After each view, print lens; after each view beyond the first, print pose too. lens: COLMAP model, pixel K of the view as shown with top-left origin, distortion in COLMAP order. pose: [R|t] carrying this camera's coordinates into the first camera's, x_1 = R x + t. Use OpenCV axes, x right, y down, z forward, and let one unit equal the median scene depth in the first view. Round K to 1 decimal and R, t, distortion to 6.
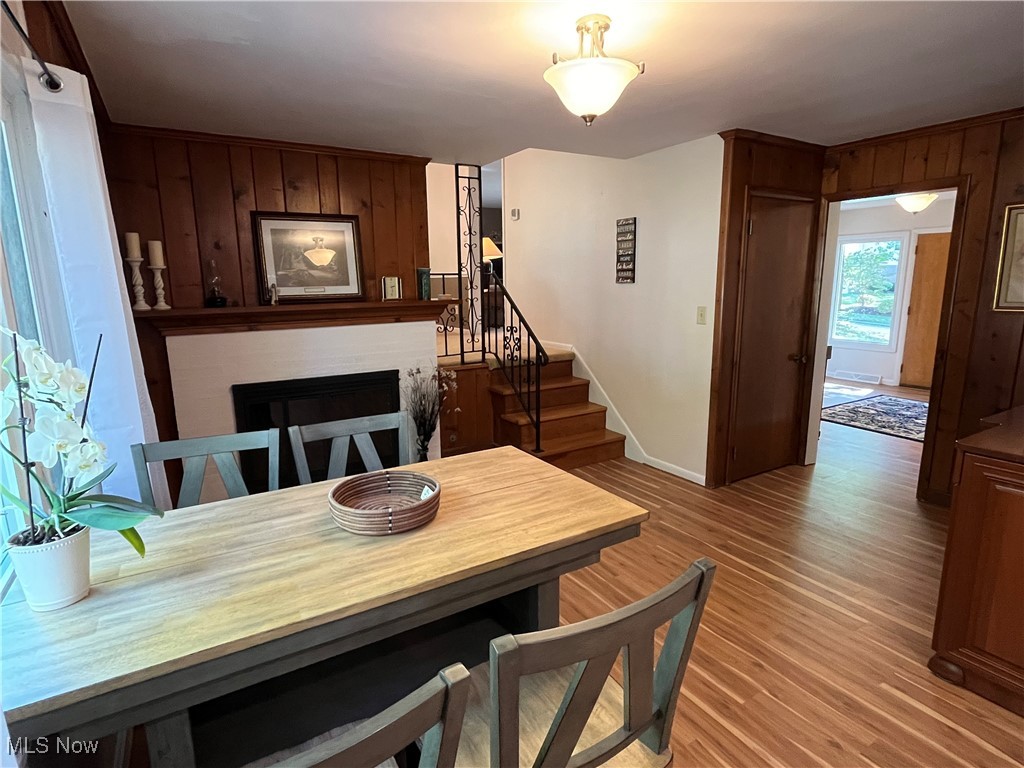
lens RADIAL K [[539.8, 0, 495.9], [0, 539.8, 383.3], [0, 0, 1]] dist [-0.001397, 0.000072]
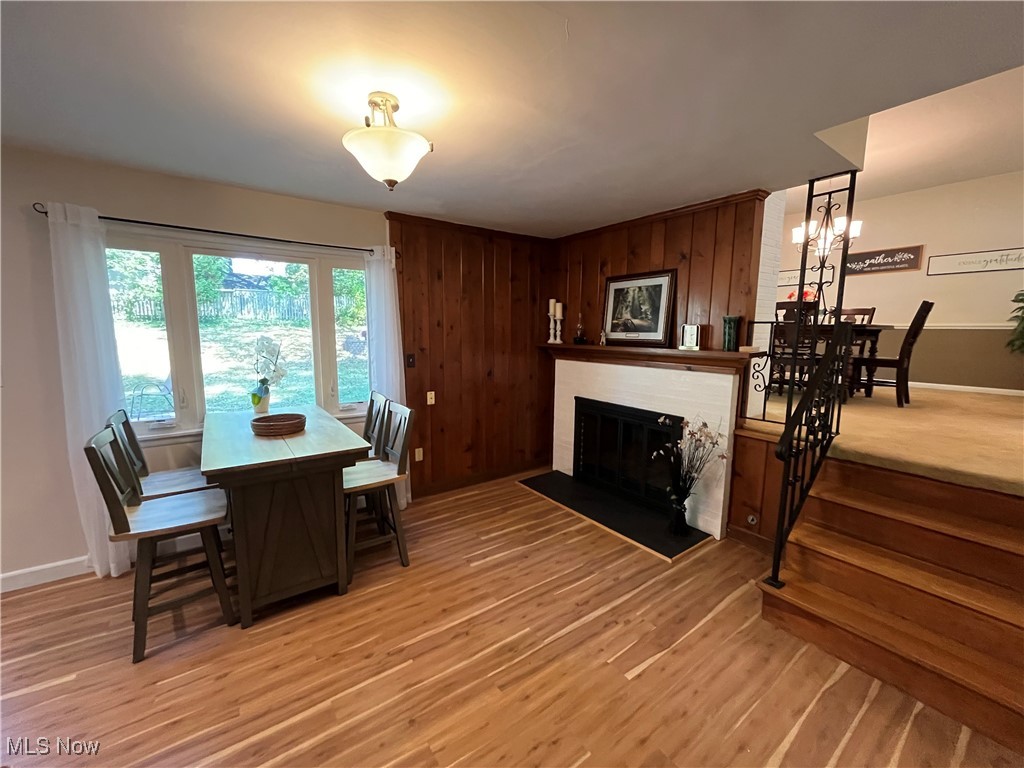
lens RADIAL K [[412.3, 0, 512.0], [0, 412.3, 384.0], [0, 0, 1]] dist [-0.001020, -0.000248]
pose [[0.093890, 0.150601, -0.984126, 0.607308], [-0.196834, 0.971789, 0.129934, -0.140350], [0.975931, 0.181510, 0.120884, 0.675773]]
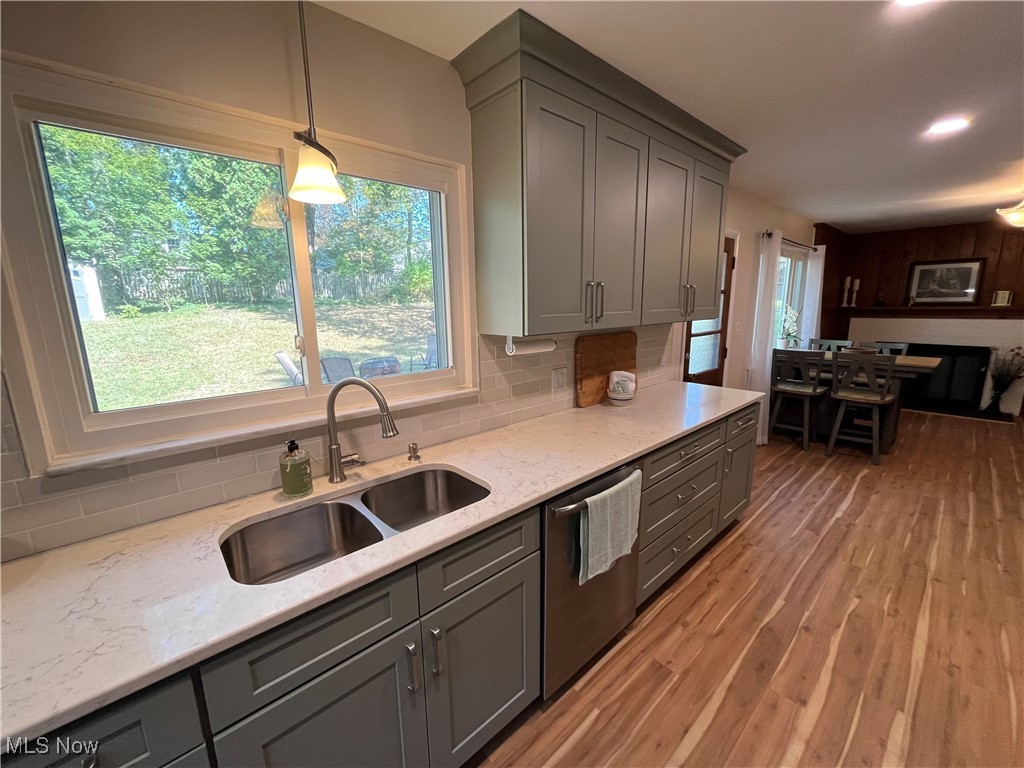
lens RADIAL K [[412.3, 0, 512.0], [0, 412.3, 384.0], [0, 0, 1]] dist [-0.001020, -0.000248]
pose [[0.206206, 0.201930, -0.957446, 0.879525], [-0.169991, 0.970989, 0.168175, 0.145260], [0.963630, 0.128078, 0.234550, -0.847031]]
